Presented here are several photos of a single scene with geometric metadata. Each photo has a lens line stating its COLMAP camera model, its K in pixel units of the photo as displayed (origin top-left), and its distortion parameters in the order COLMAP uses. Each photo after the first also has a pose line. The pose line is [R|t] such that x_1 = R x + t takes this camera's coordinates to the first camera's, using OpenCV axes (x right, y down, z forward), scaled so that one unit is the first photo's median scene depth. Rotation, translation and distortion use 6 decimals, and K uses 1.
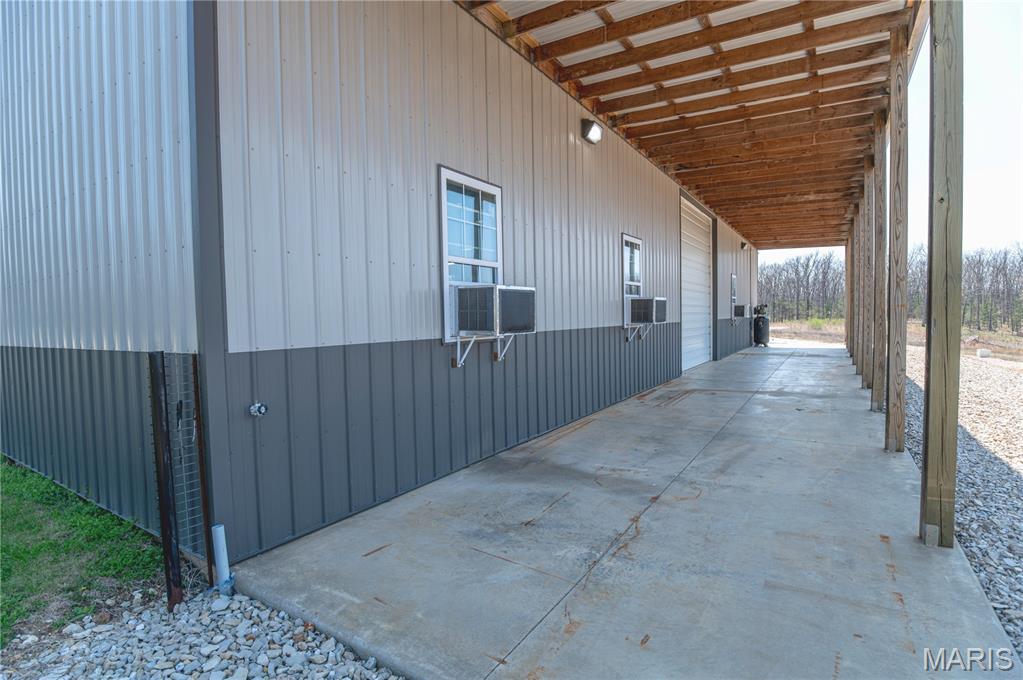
lens RADIAL K [[500.5, 0, 509.9], [0, 500.5, 334.3], [0, 0, 1]] dist [-0.026017, -0.002203]
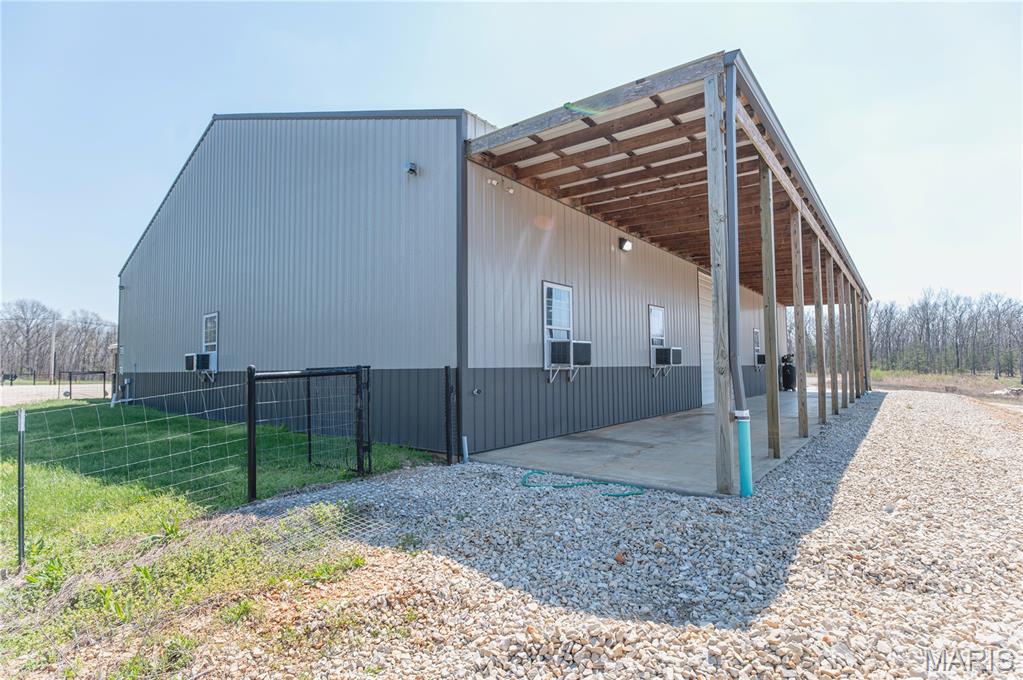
lens RADIAL K [[500.5, 0, 516.2], [0, 500.5, 341.9], [0, 0, 1]] dist [-0.026017, -0.002203]
pose [[0.995461, 0.002115, -0.095151, -0.047192], [-0.010272, 0.996301, -0.085313, 0.066595], [0.094618, 0.085903, 0.991800, -0.829919]]
